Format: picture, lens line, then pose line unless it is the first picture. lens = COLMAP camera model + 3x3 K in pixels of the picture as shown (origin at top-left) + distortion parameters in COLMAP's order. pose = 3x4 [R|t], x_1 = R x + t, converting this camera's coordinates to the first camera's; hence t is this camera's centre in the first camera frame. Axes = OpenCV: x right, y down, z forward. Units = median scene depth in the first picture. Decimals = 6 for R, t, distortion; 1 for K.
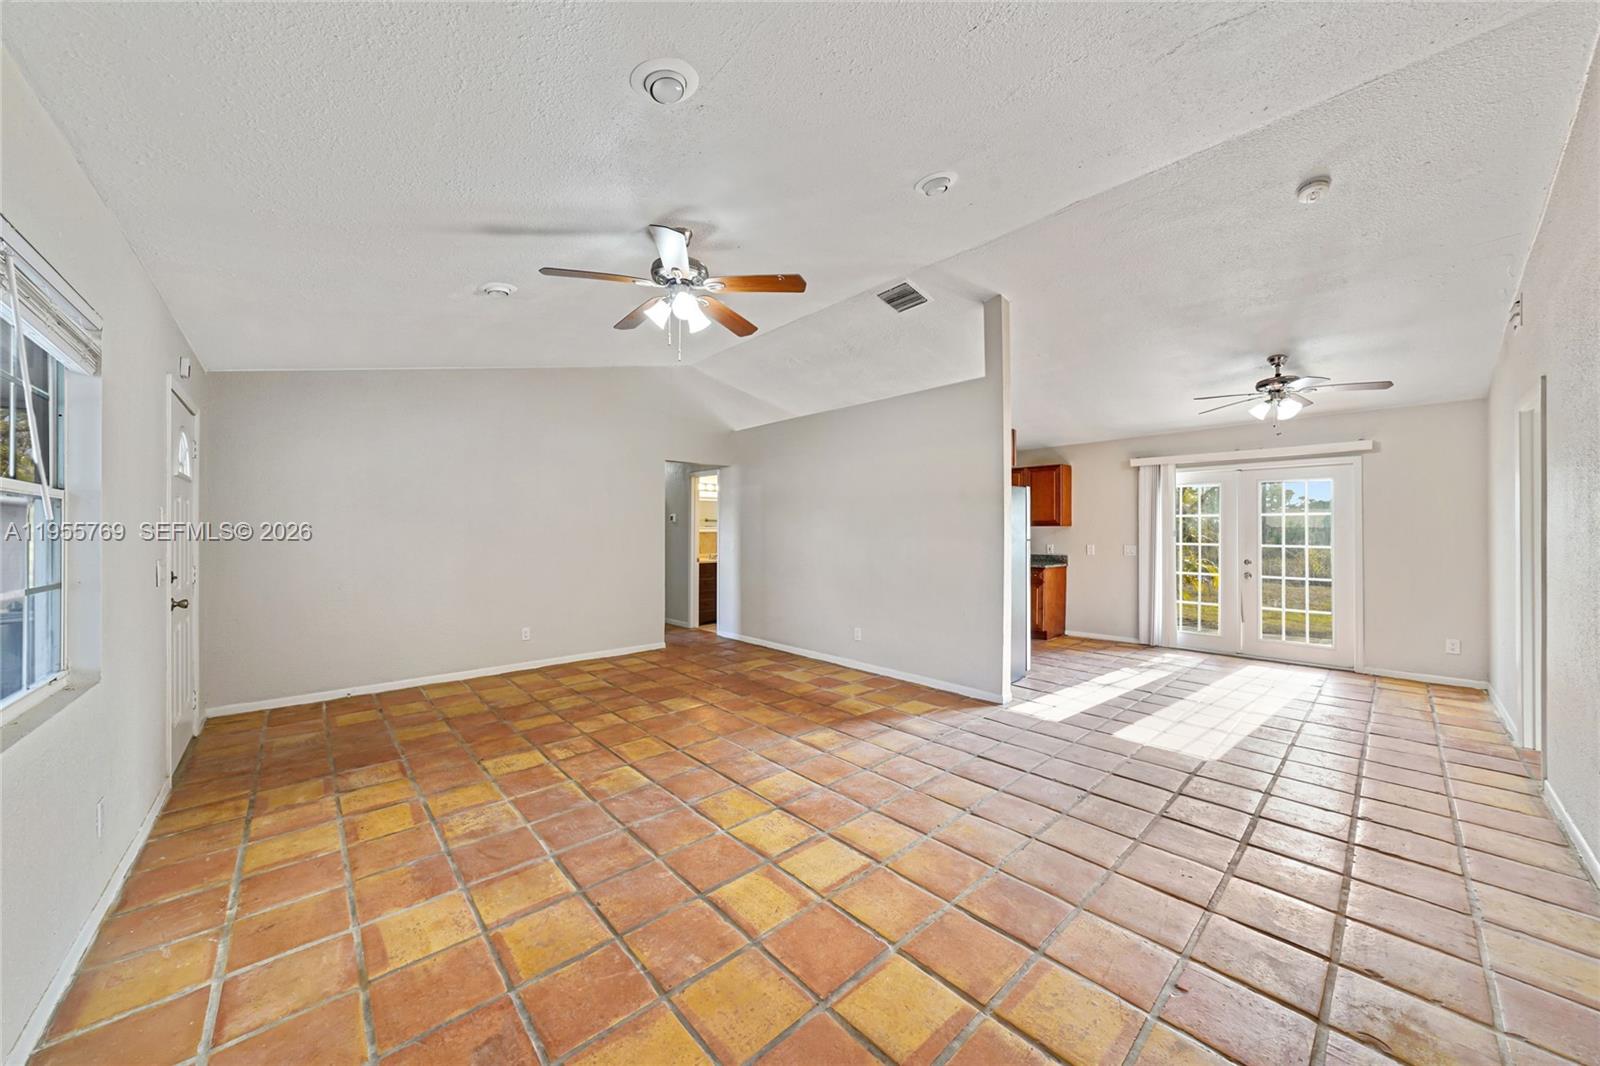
lens RADIAL K [[554.0, 0, 810.8], [0, 554.0, 530.5], [0, 0, 1]] dist [-0.009834, 0.000514]
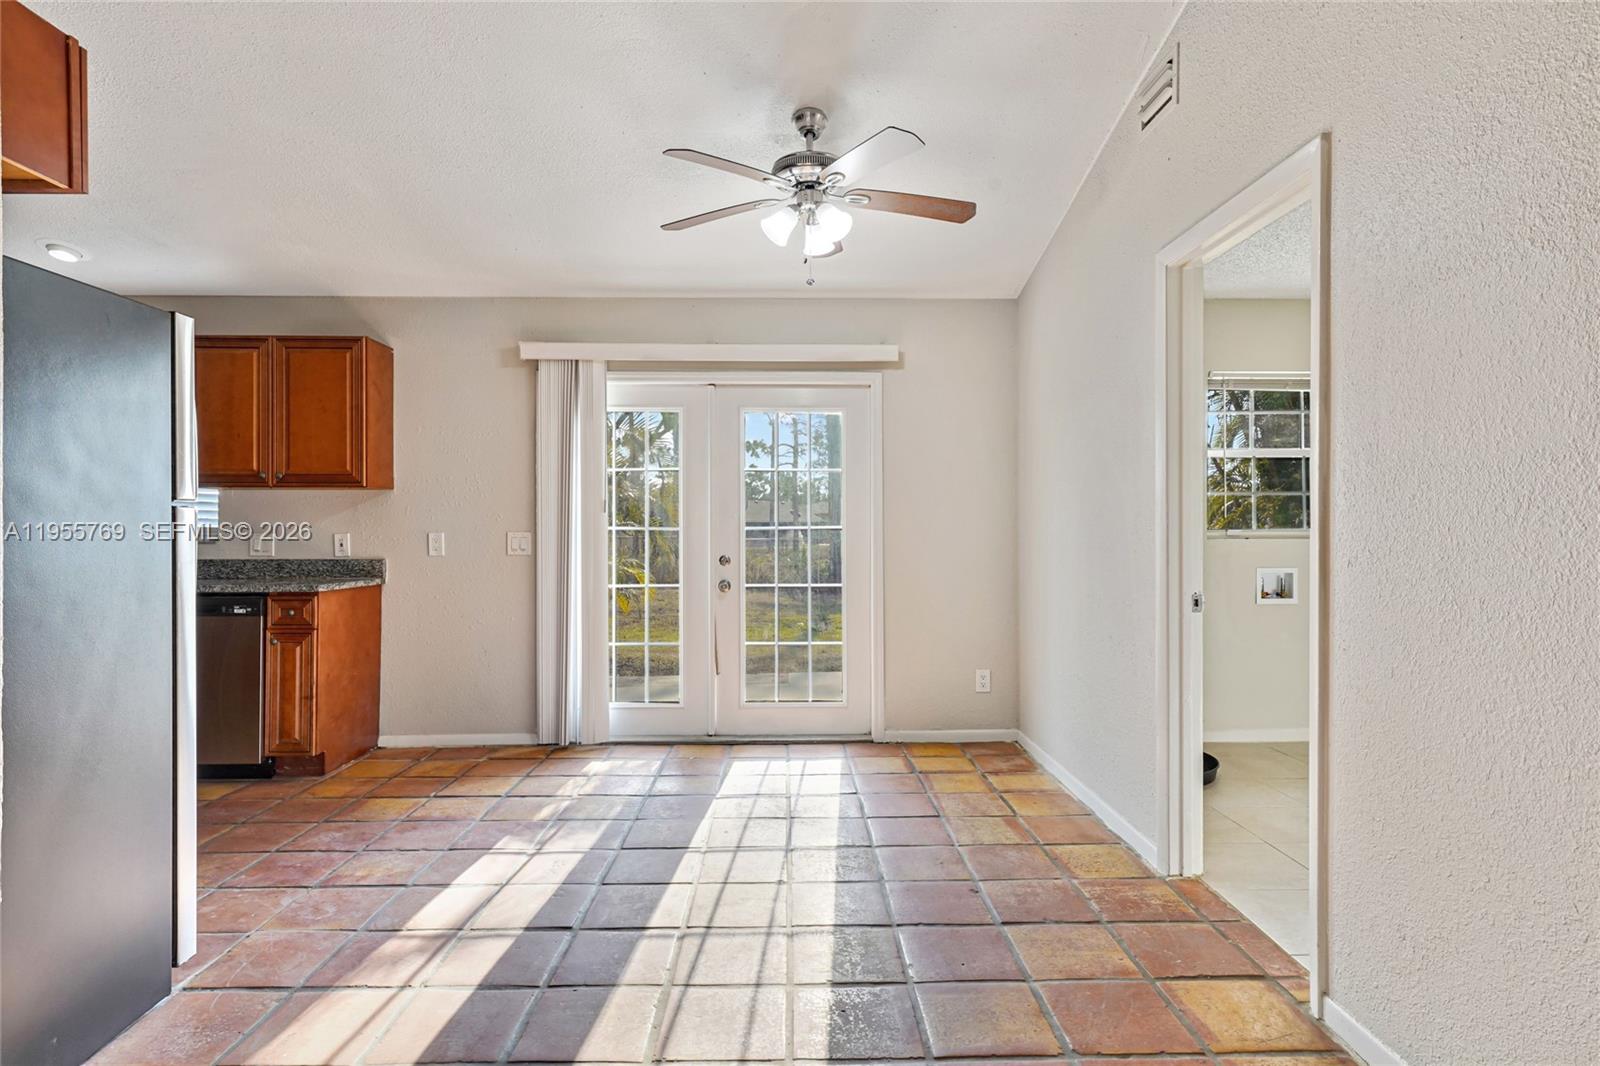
lens RADIAL K [[838.0, 0, 803.4], [0, 838.0, 527.0], [0, 0, 1]] dist [0.006176, 0.000444]
pose [[0.663975, -0.001280, 0.747754, 0.335543], [0.000315, 0.999999, 0.001433, 0.034049], [-0.747755, -0.000716, 0.663974, 0.566311]]
